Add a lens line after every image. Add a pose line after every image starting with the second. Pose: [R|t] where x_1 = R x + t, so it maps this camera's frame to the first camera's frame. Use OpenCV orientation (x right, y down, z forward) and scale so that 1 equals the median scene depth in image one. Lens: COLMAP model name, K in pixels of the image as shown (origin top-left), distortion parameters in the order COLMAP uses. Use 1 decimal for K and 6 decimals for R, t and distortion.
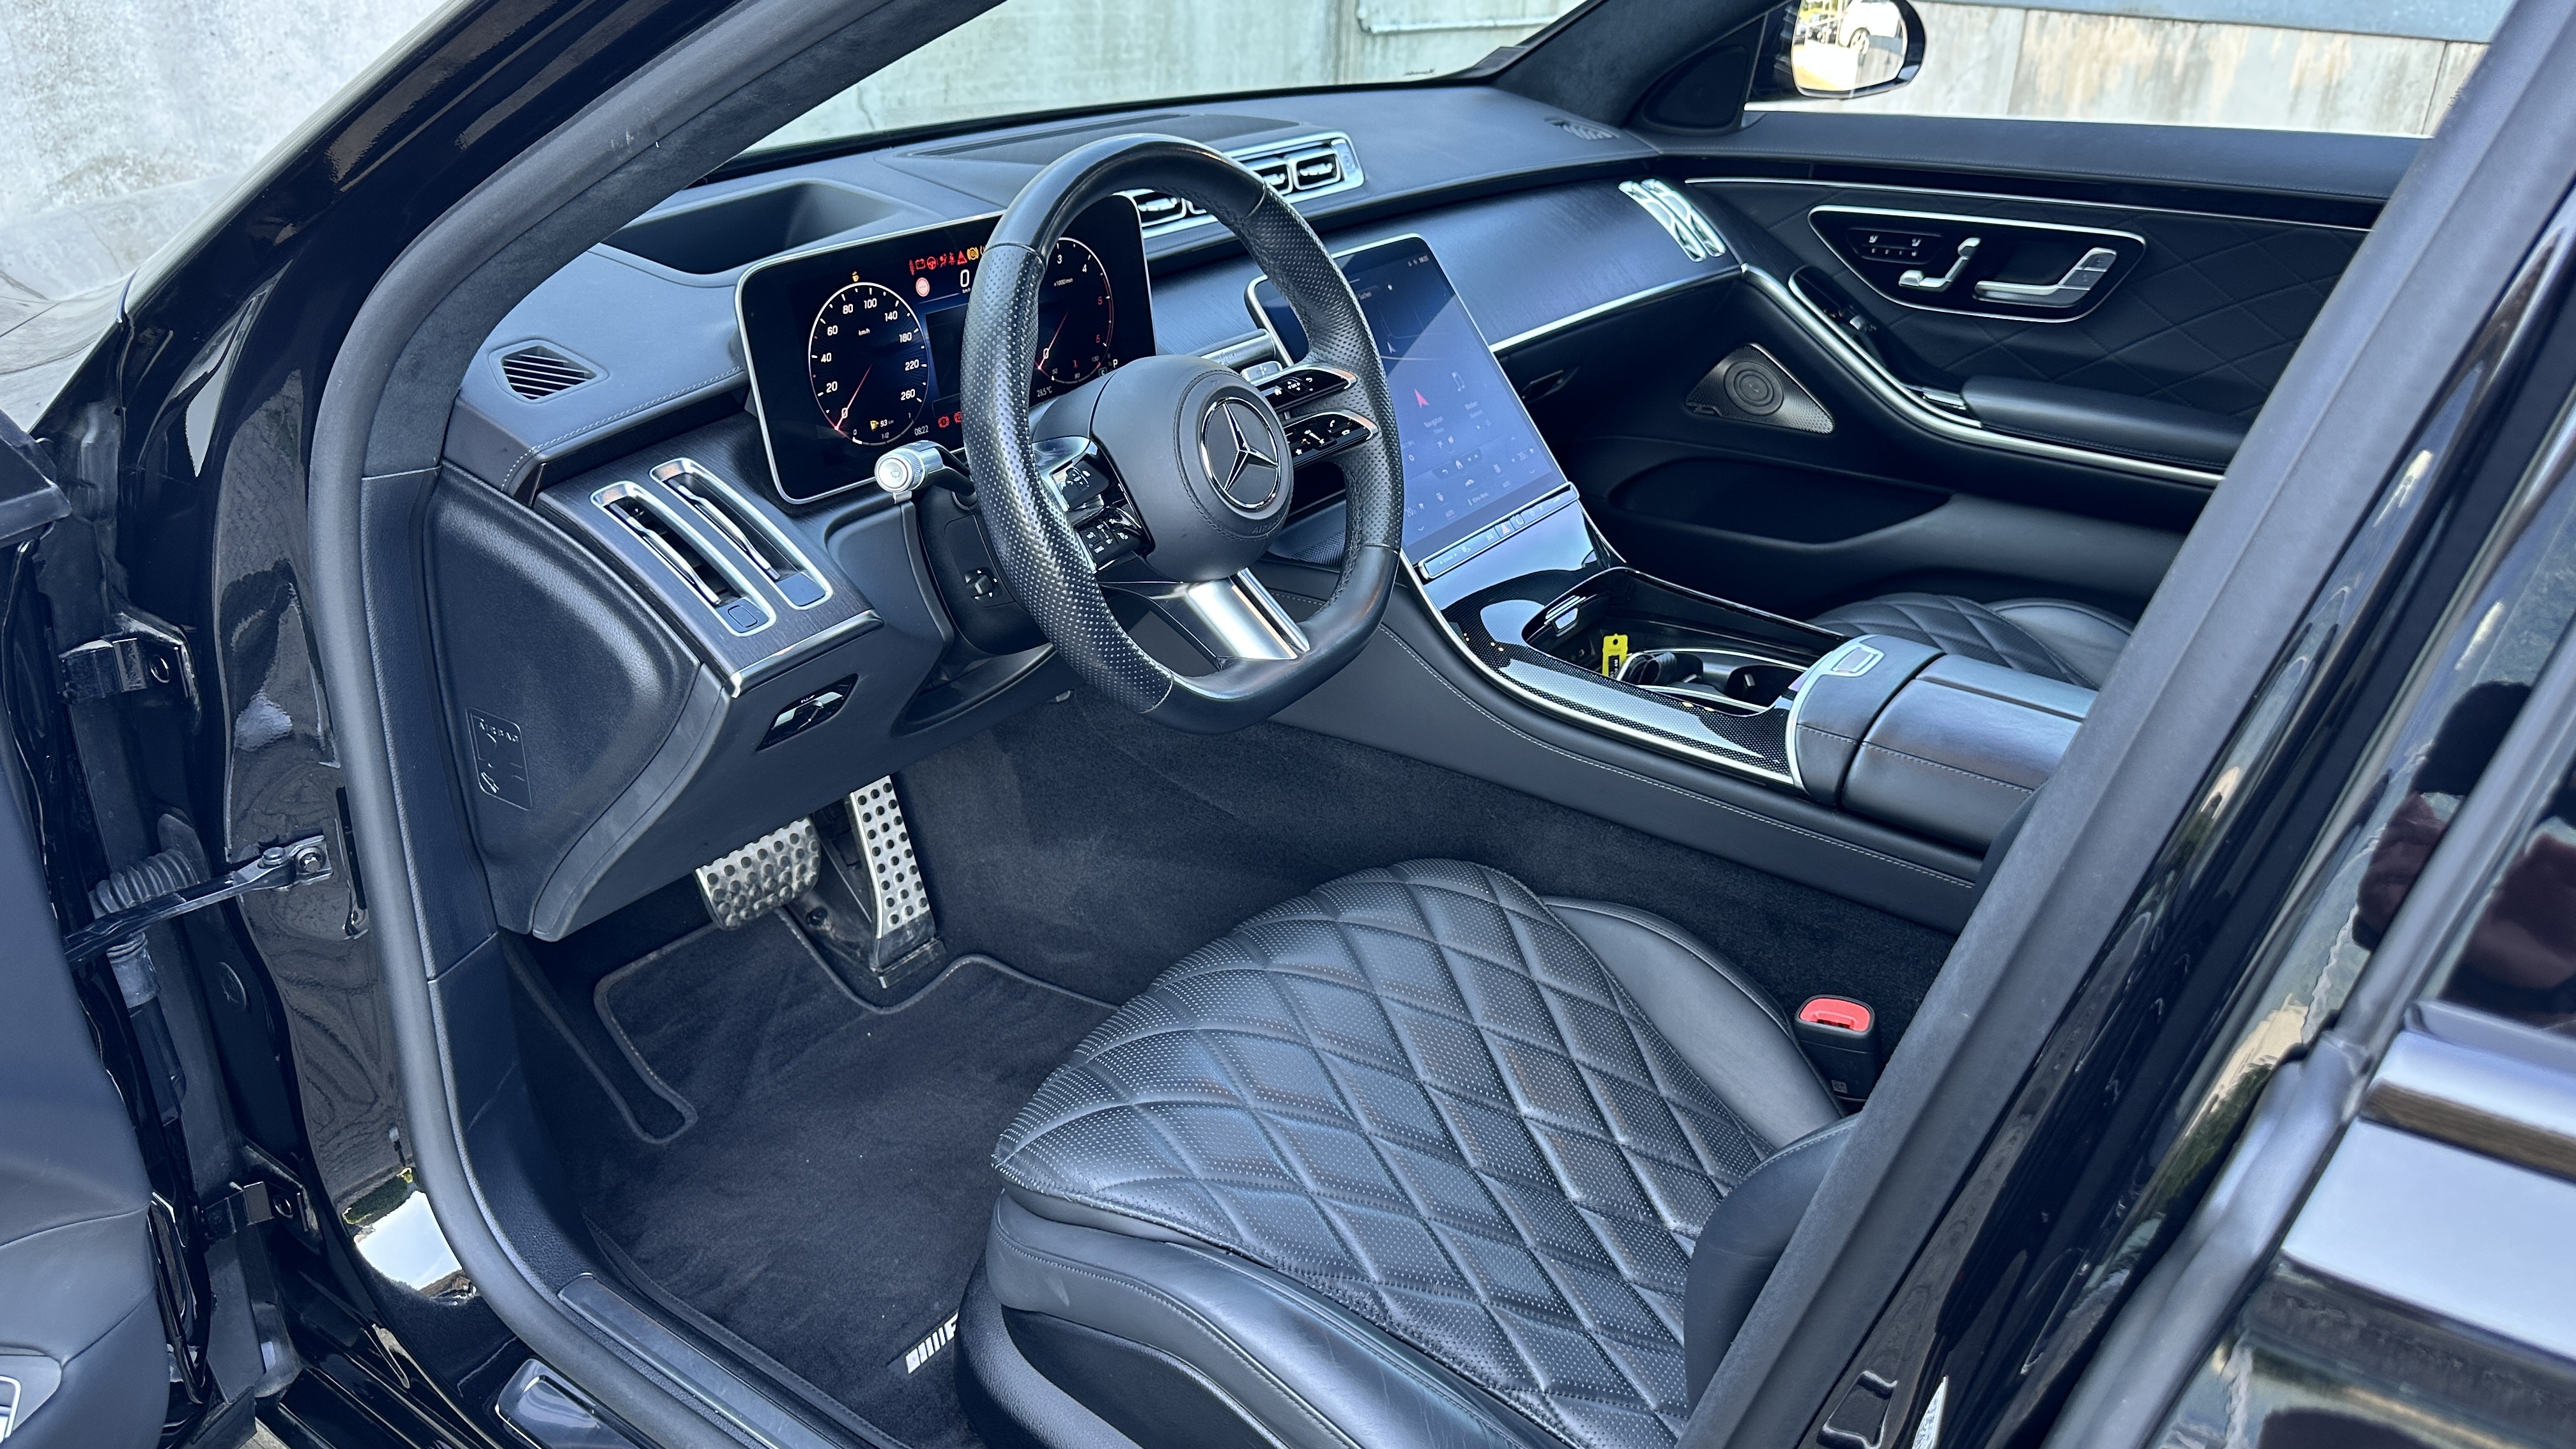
lens RADIAL K [[1807.4, 0, 1293.4], [0, 1807.4, 733.5], [0, 0, 1]] dist [0.032949, -0.054653]
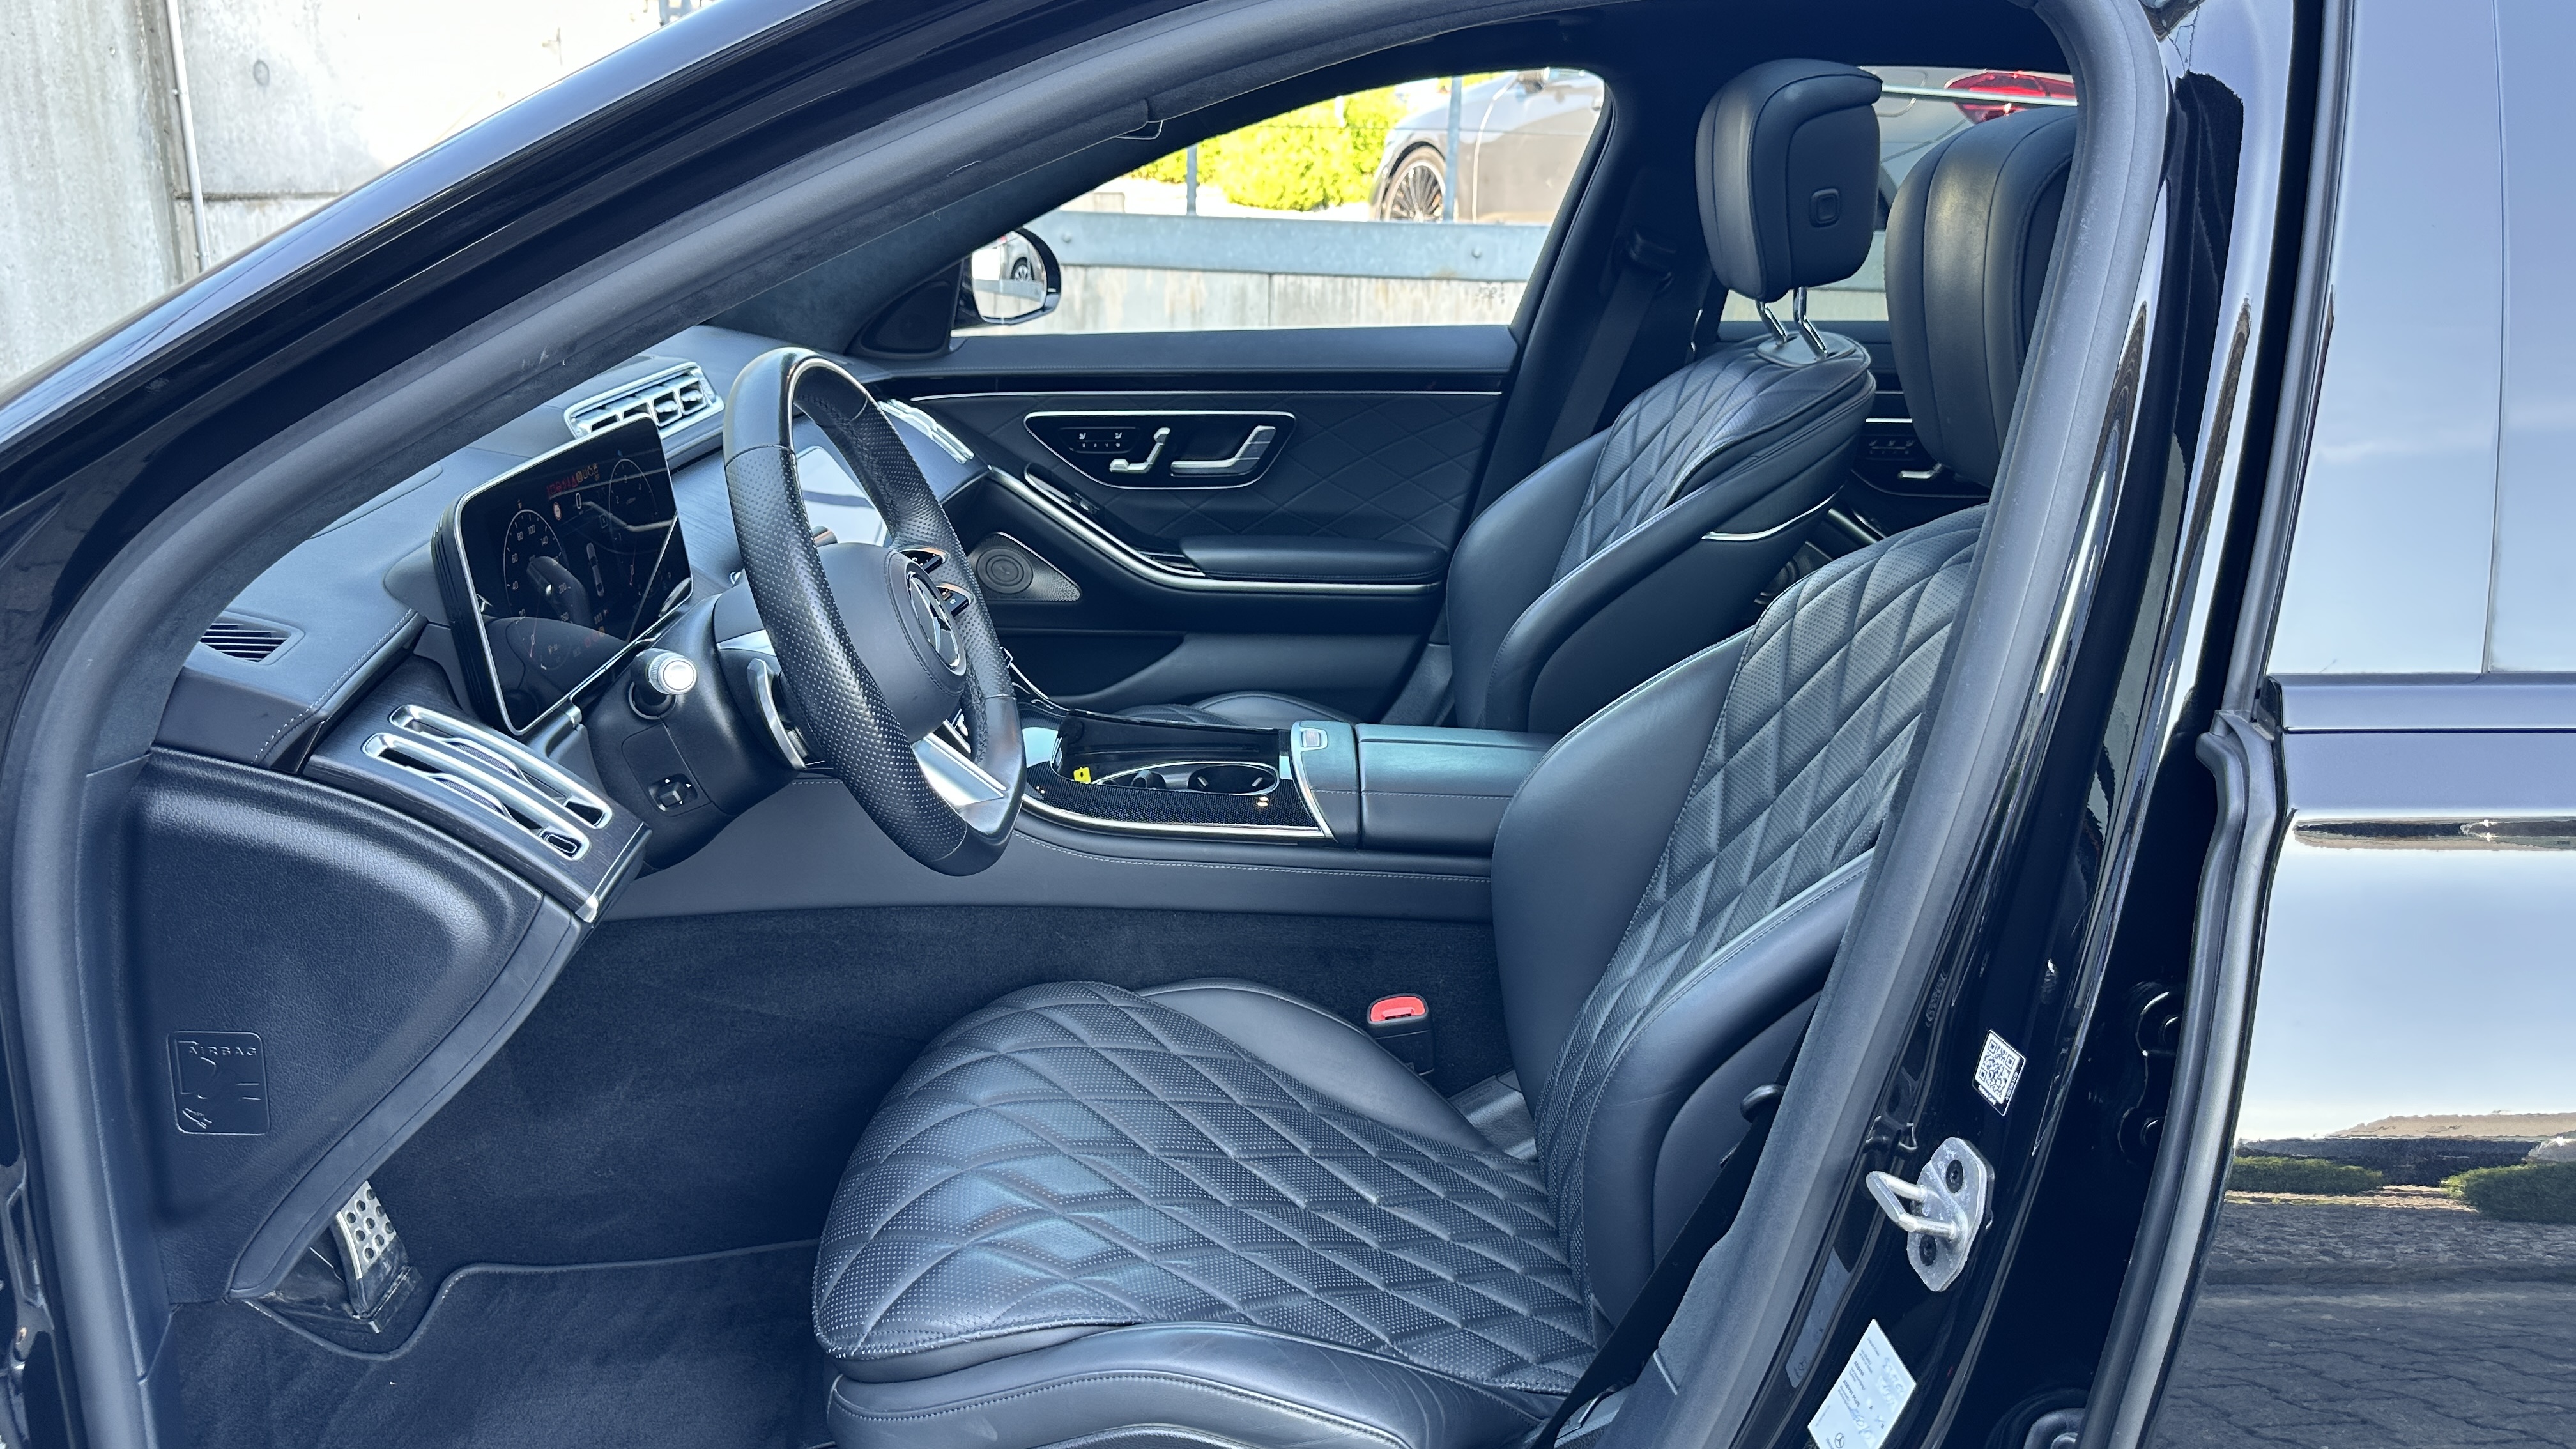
lens RADIAL K [[1805.3, 0, 1287.5], [0, 1805.3, 712.3], [0, 0, 1]] dist [0.125300, -0.215252]
pose [[0.805001, -0.162885, 0.570474, -0.342003], [0.241812, 0.968158, -0.064788, 0.015278], [-0.541756, 0.190102, 0.818756, -0.013693]]
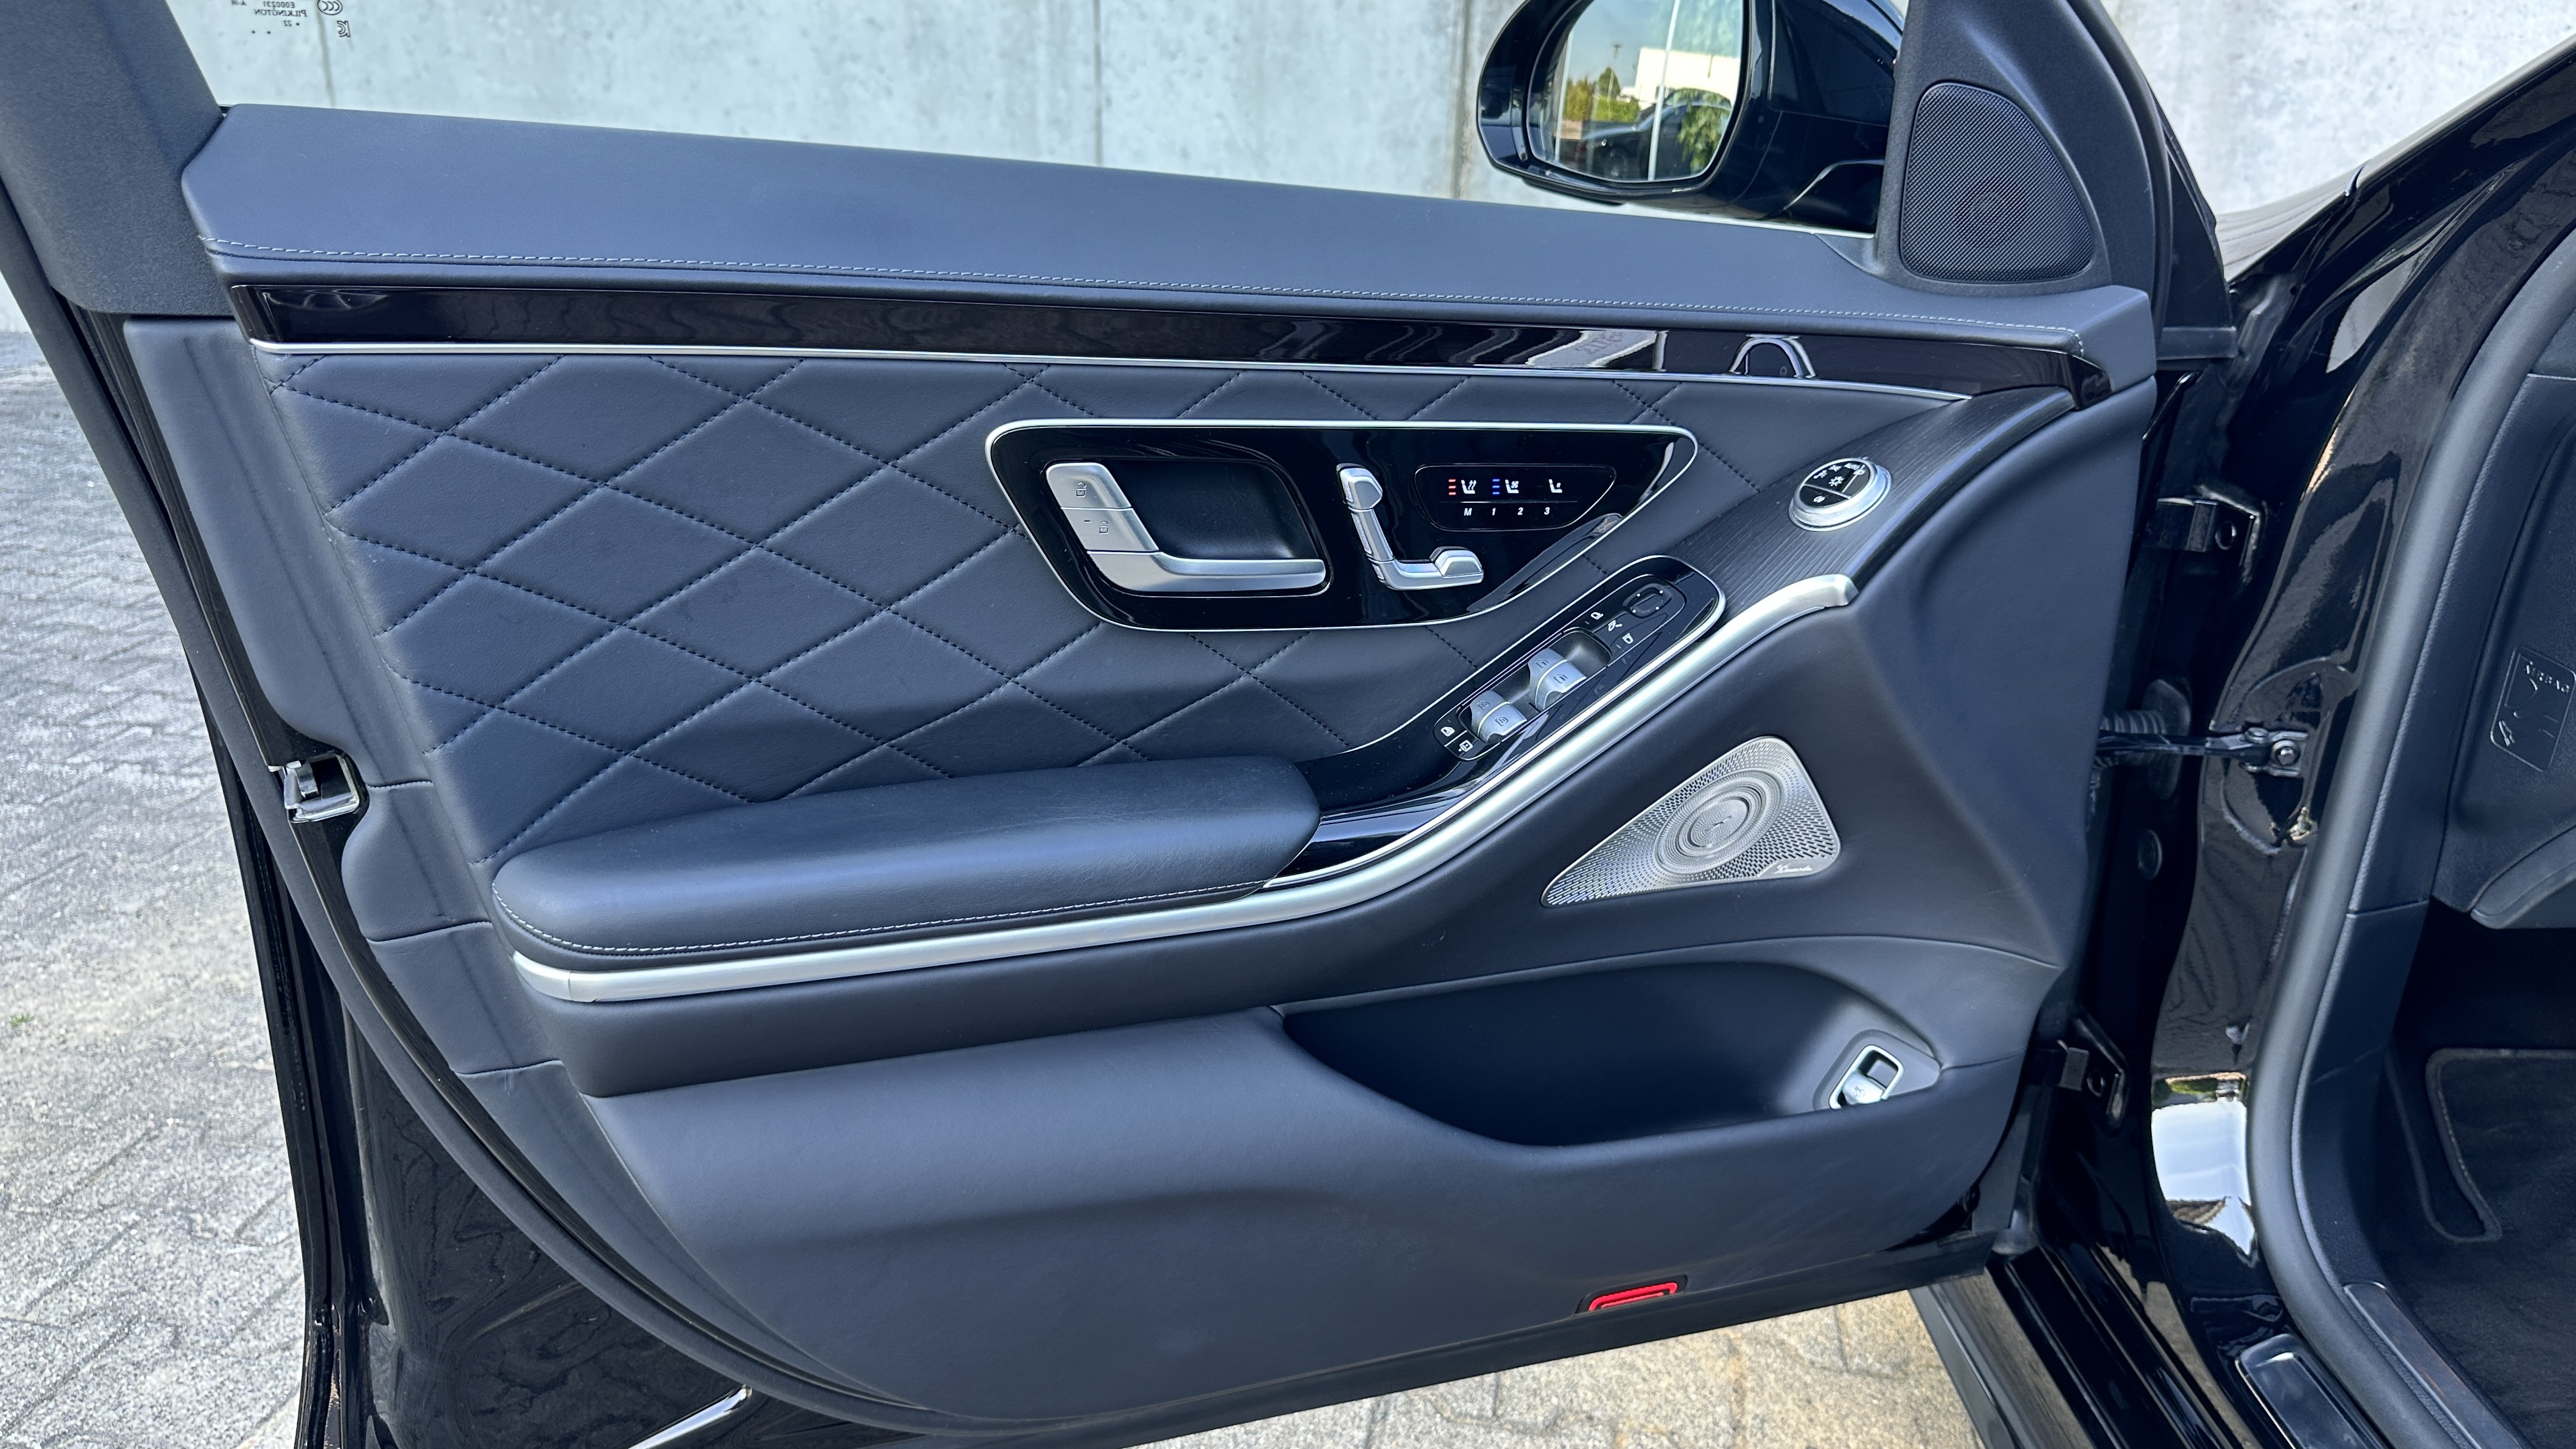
lens RADIAL K [[1807.4, 0, 1293.4], [0, 1807.4, 733.5], [0, 0, 1]] dist [0.032949, -0.054653]
pose [[0.589920, 0.270911, -0.760659, -0.071953], [-0.355674, 0.932906, 0.056419, 0.137342], [0.724907, 0.237264, 0.646696, -0.035045]]
